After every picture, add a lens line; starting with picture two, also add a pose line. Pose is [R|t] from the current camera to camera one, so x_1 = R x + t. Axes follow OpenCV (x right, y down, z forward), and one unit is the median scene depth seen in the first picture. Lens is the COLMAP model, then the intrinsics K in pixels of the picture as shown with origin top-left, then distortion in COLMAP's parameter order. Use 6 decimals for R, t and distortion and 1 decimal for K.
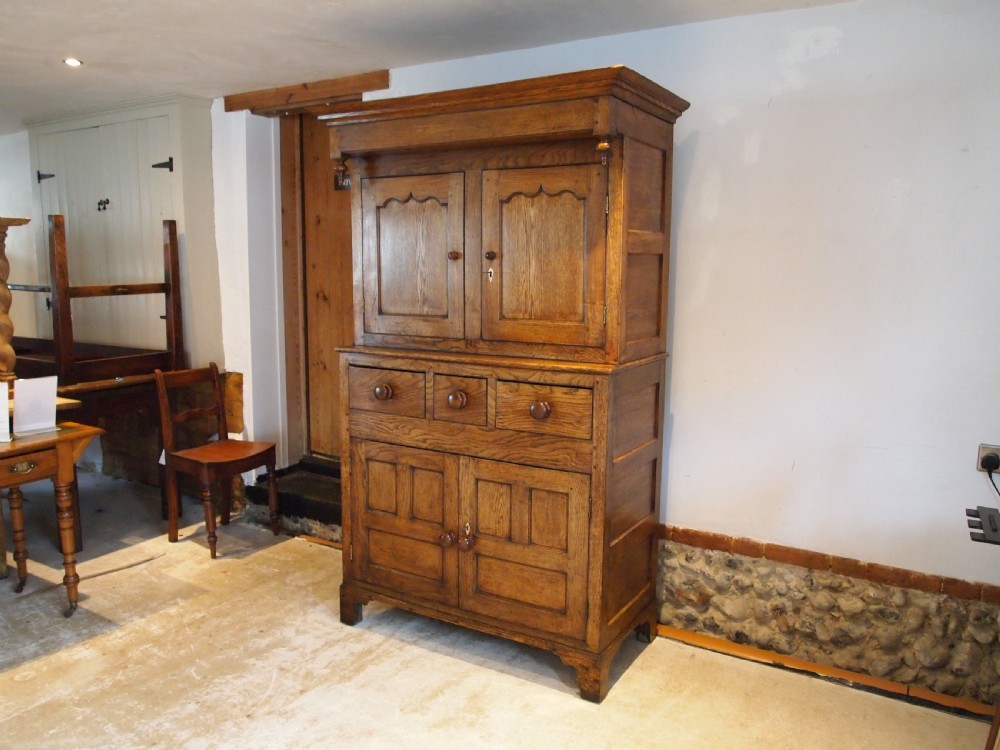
lens RADIAL K [[800.5, 0, 500.0], [0, 800.5, 375.0], [0, 0, 1]] dist [-0.041755, -0.003673]
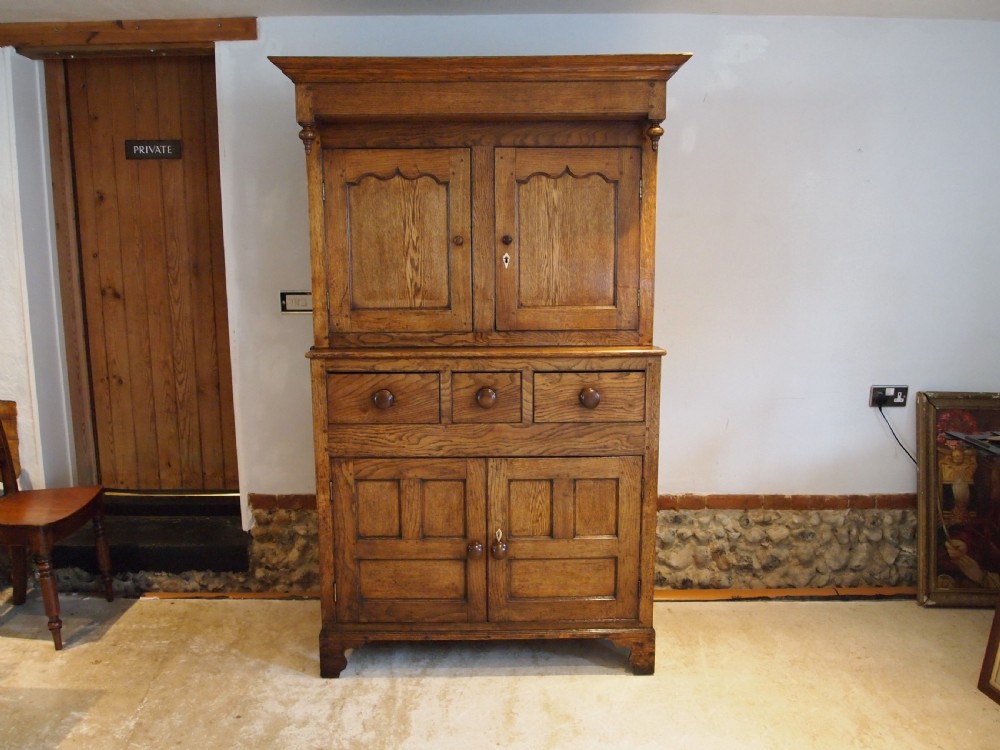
lens RADIAL K [[800.5, 0, 500.0], [0, 800.5, 375.0], [0, 0, 1]] dist [-0.041755, -0.003673]
pose [[0.848394, -0.098598, 0.520102, -0.505210], [0.084856, 0.995126, 0.050233, -0.039424], [-0.522520, 0.001516, 0.852626, 0.207213]]
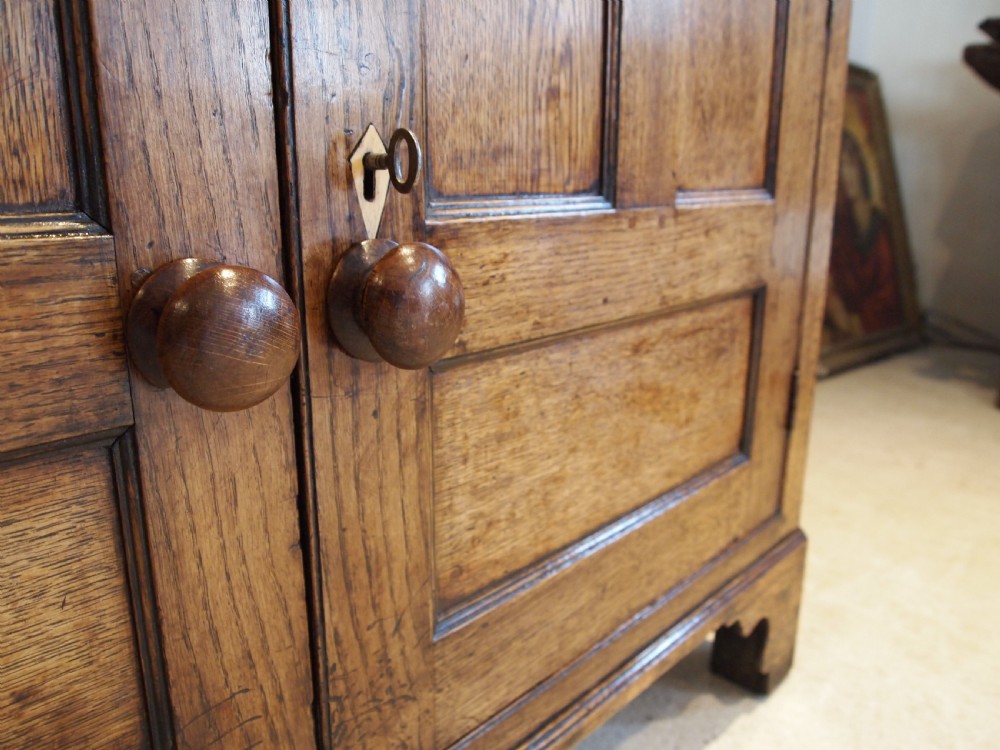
lens RADIAL K [[782.9, 0, 500.0], [0, 782.9, 375.0], [0, 0, 1]] dist [-0.043133, -0.001924]
pose [[0.212231, -0.254477, 0.943504, -0.153469], [0.128704, 0.964367, 0.231153, 0.195987], [-0.968707, 0.072375, 0.237421, 0.957616]]
